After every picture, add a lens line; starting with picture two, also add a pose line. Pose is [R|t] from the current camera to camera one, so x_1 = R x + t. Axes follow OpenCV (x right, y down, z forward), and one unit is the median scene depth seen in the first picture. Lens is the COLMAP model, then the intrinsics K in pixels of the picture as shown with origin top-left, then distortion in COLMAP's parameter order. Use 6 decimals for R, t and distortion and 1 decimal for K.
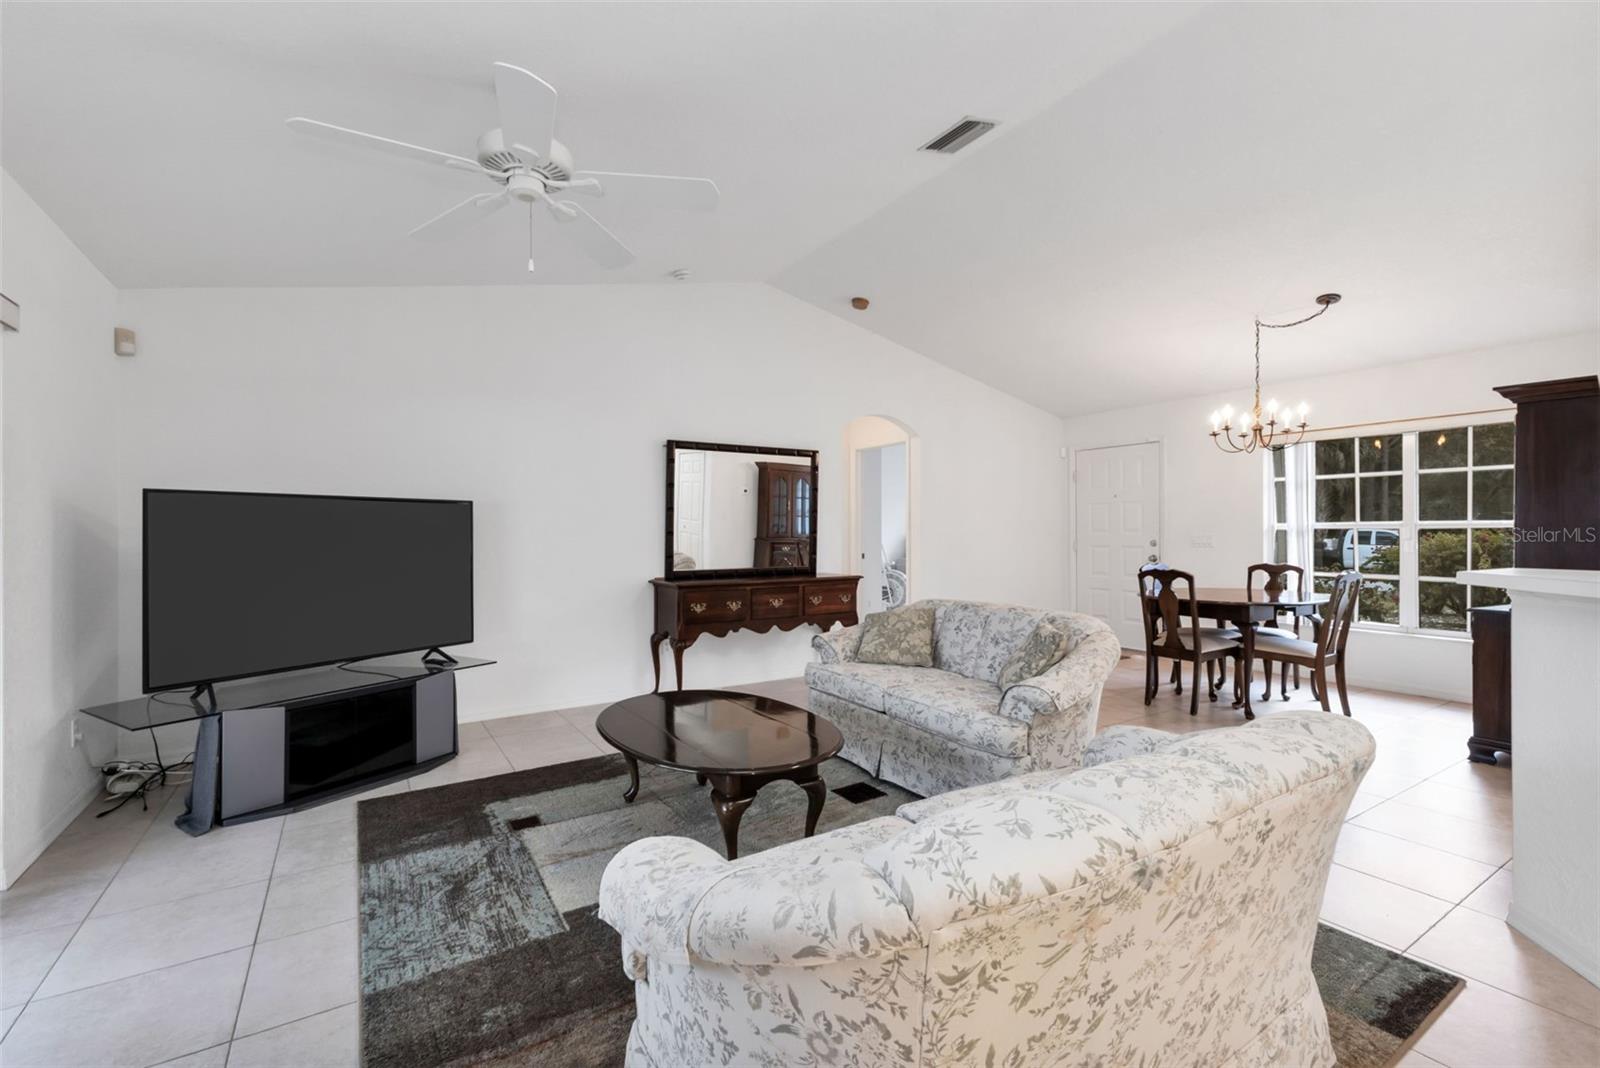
lens RADIAL K [[697.1, 0, 802.4], [0, 697.1, 528.8], [0, 0, 1]] dist [0.016510, -0.004641]
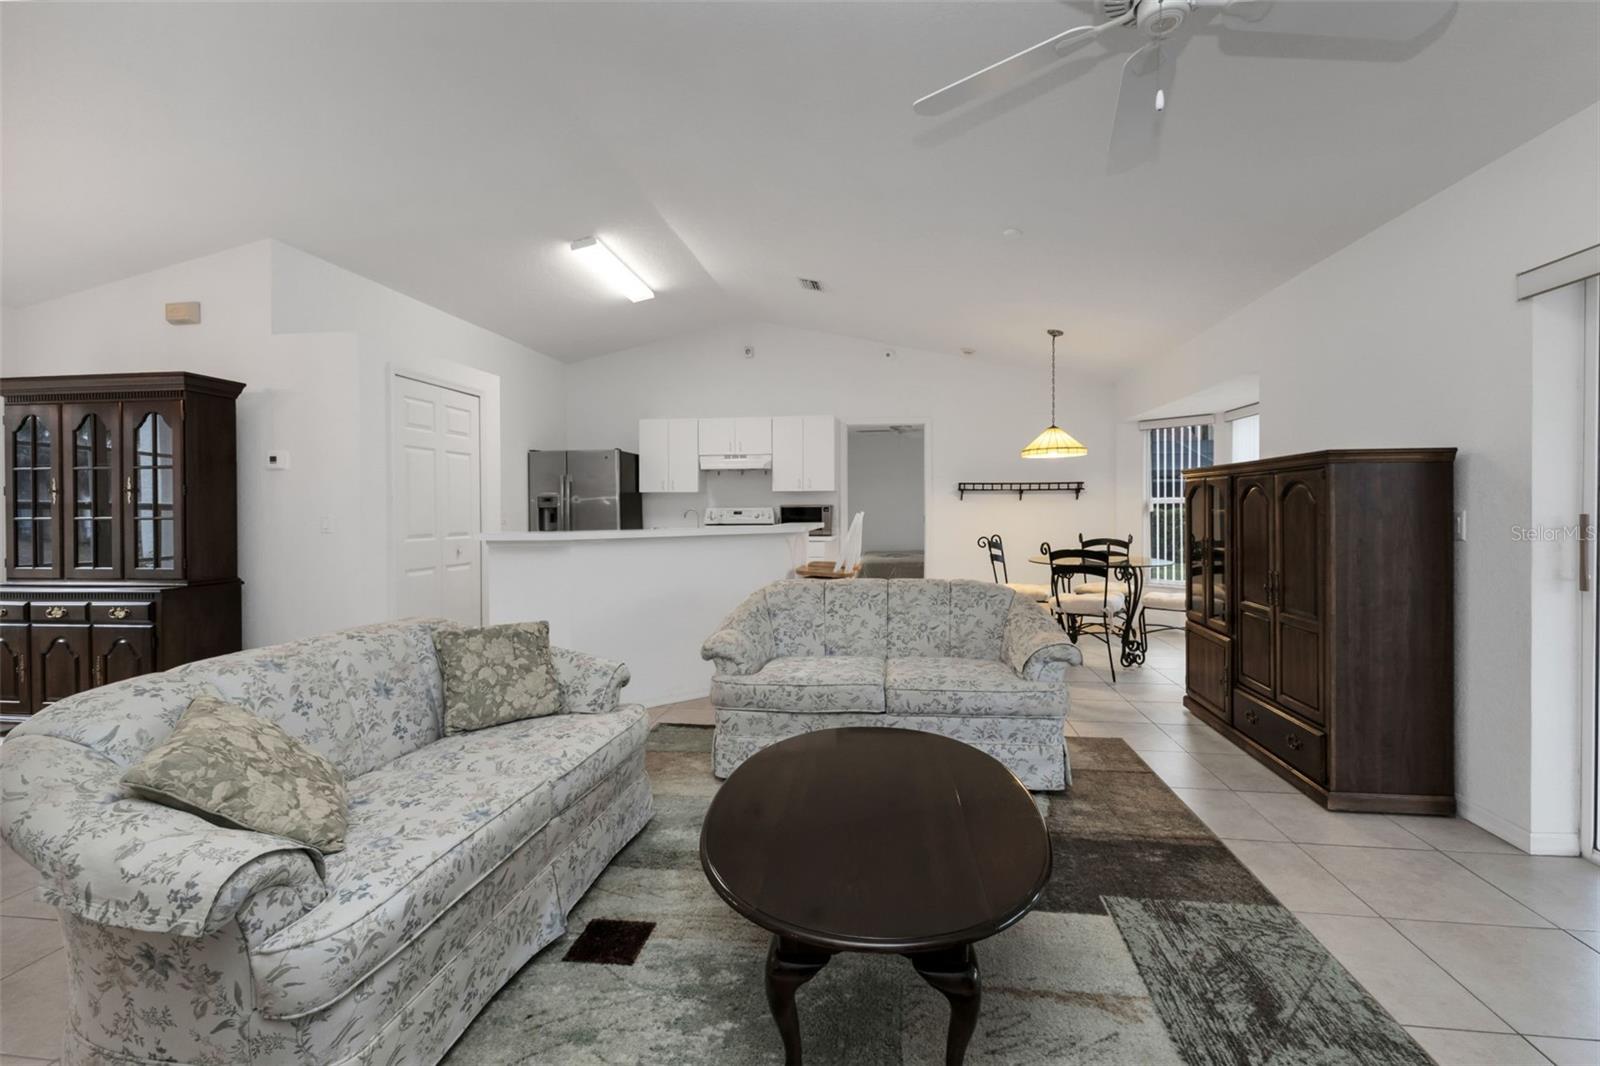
lens RADIAL K [[697.1, 0, 808.6], [0, 697.1, 524.3], [0, 0, 1]] dist [0.016510, -0.004641]
pose [[-0.764726, -0.009749, 0.644282, -0.342435], [0.002557, 0.999832, 0.018164, 0.006176], [-0.644350, 0.015538, -0.764573, 1.059562]]
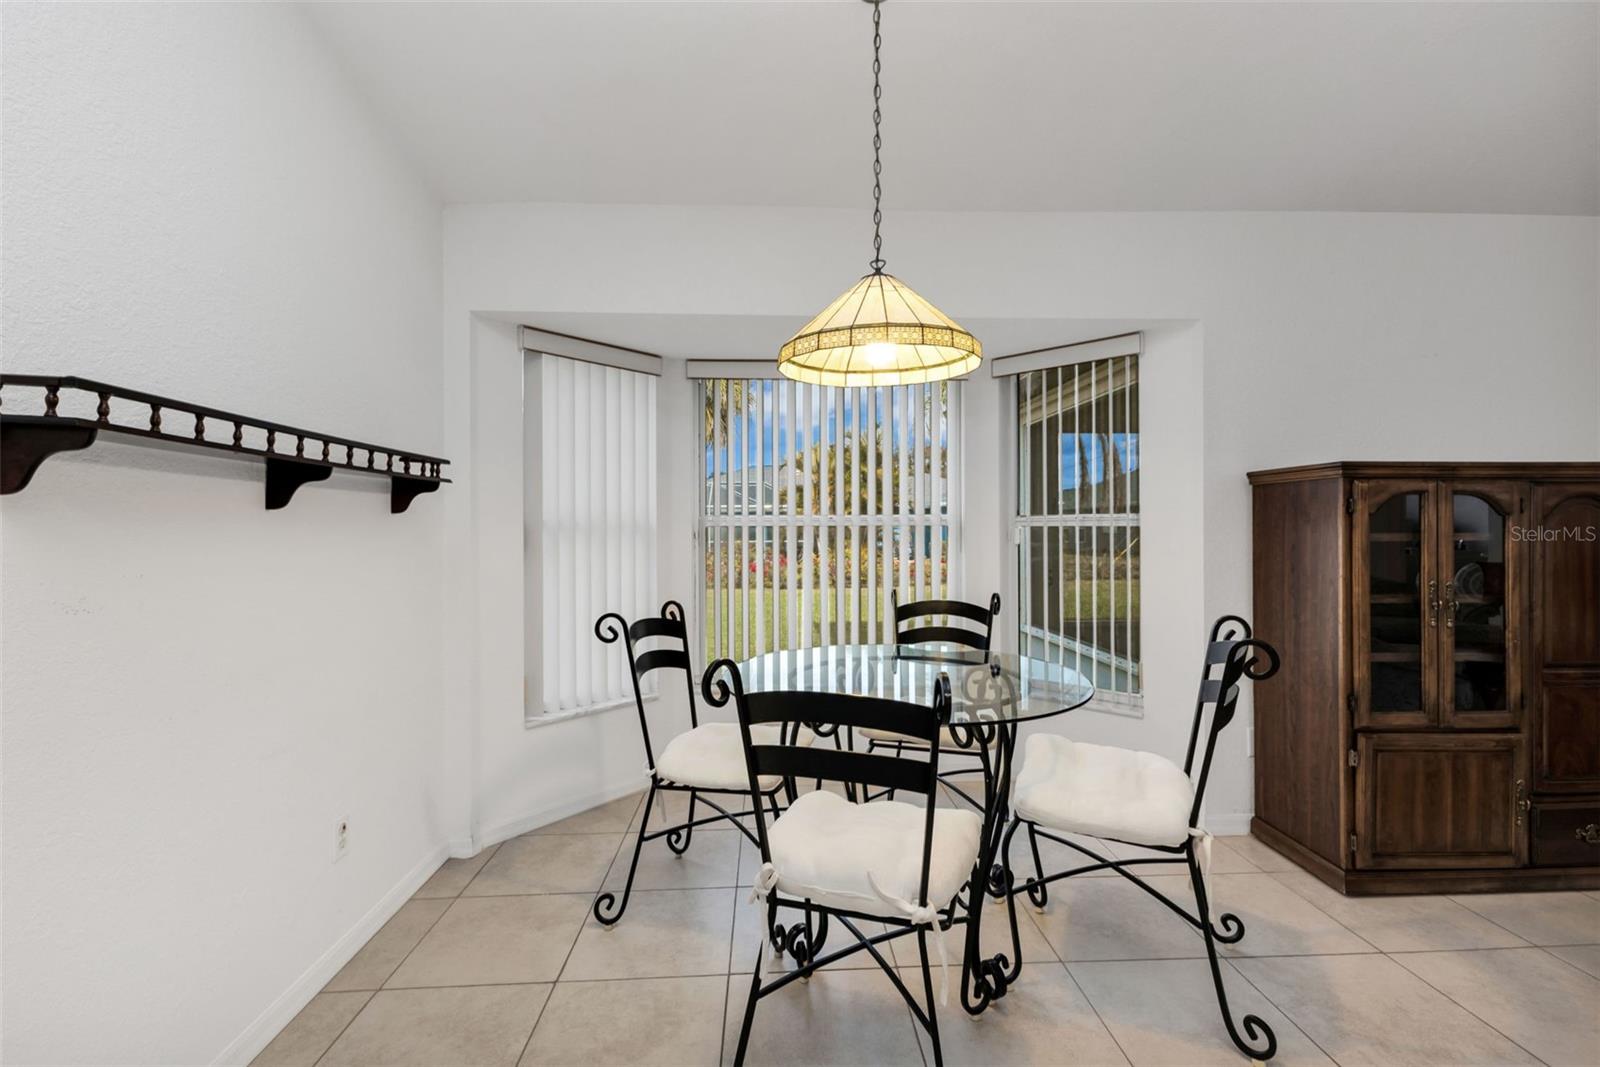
lens RADIAL K [[697.1, 0, 804.9], [0, 697.1, 533.0], [0, 0, 1]] dist [0.016510, -0.004641]
pose [[-0.495893, 0.010024, -0.868326, 0.598705], [0.012164, 0.999915, 0.004596, -0.004040], [0.868298, -0.008283, -0.495973, -0.167277]]
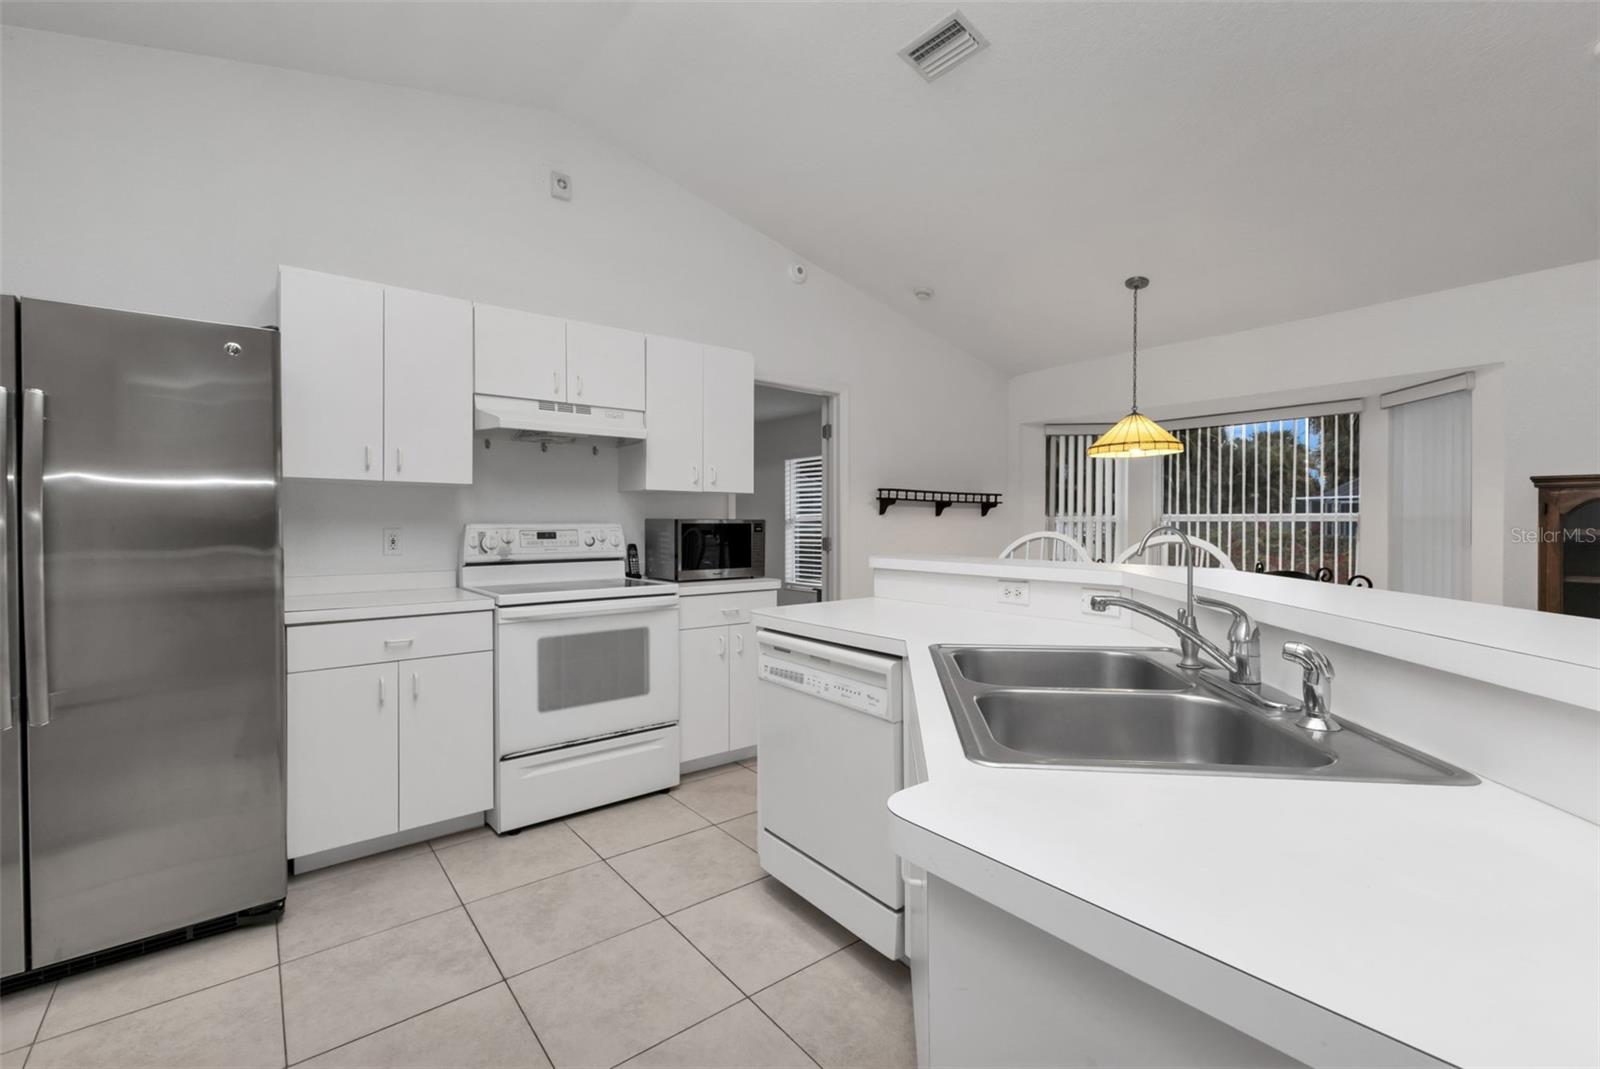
lens RADIAL K [[697.1, 0, 802.1], [0, 697.1, 531.3], [0, 0, 1]] dist [0.016510, -0.004641]
pose [[-0.995283, 0.003285, -0.096963, 0.768804], [0.002872, 0.999986, 0.004397, 0.001059], [0.096976, 0.004097, -0.995278, 0.617746]]
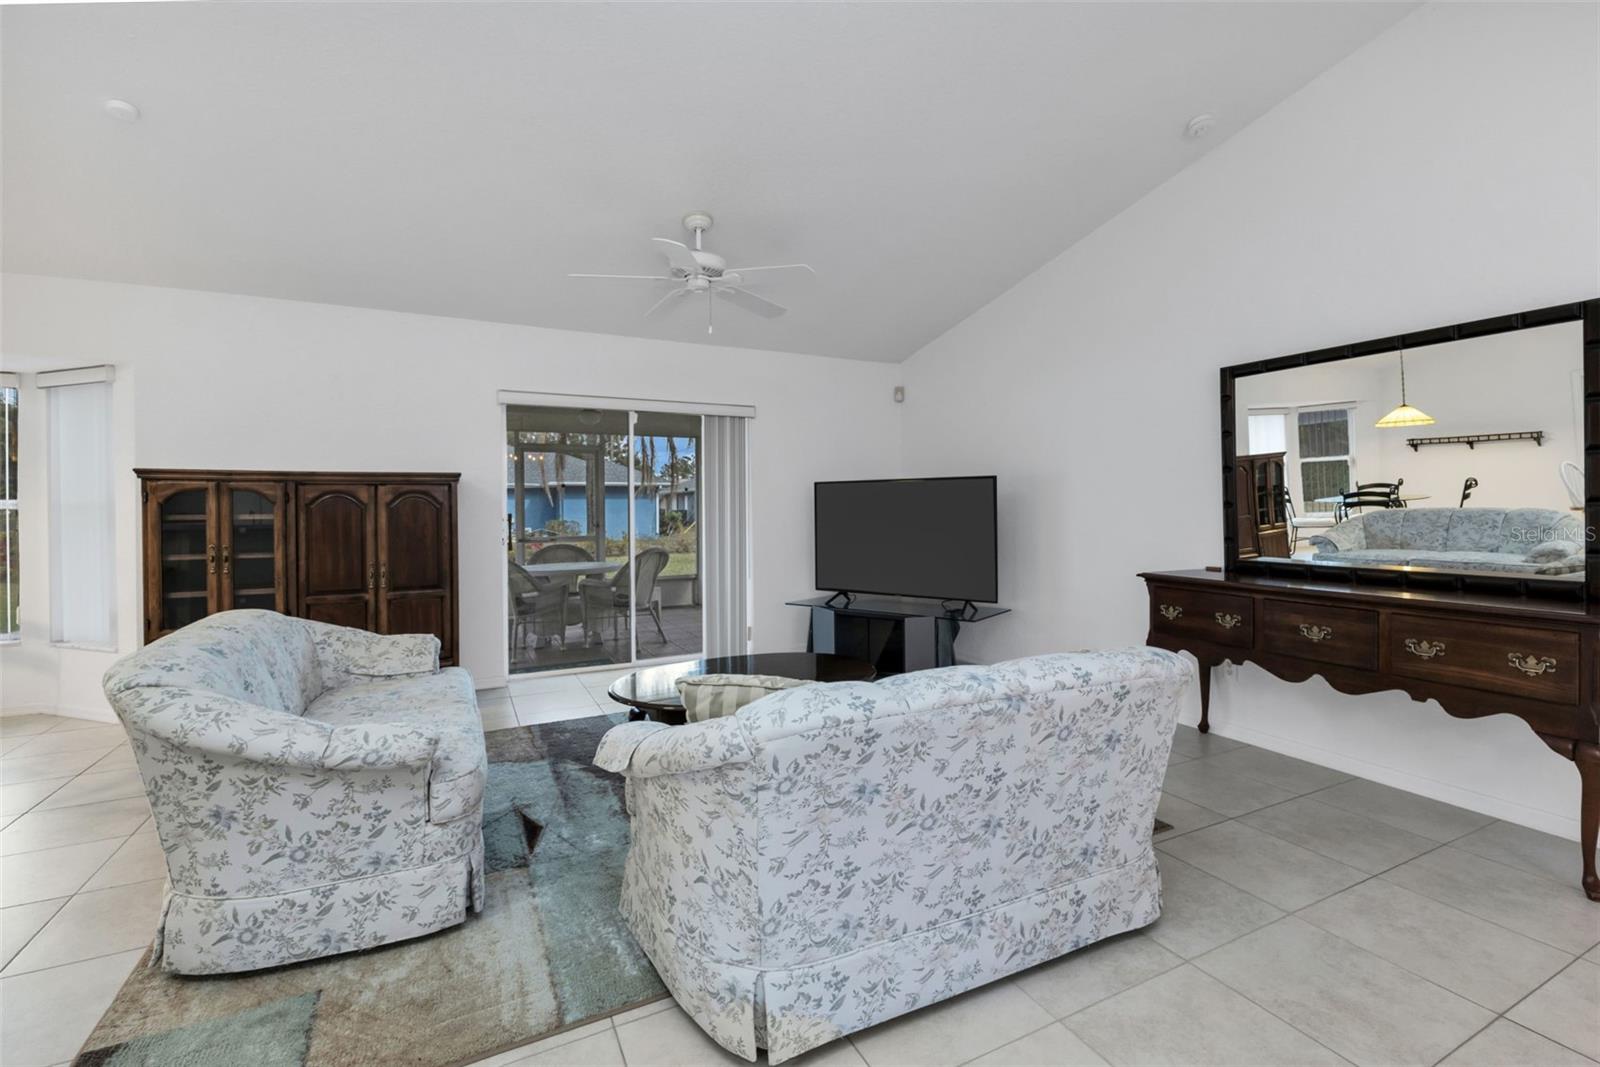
lens RADIAL K [[697.1, 0, 823.4], [0, 697.1, 513.3], [0, 0, 1]] dist [0.016510, -0.004641]
pose [[-0.100536, 0.012887, -0.994850, 0.674209], [0.013385, 0.999843, 0.011599, 0.003216], [0.994843, -0.012150, -0.100692, 0.852210]]
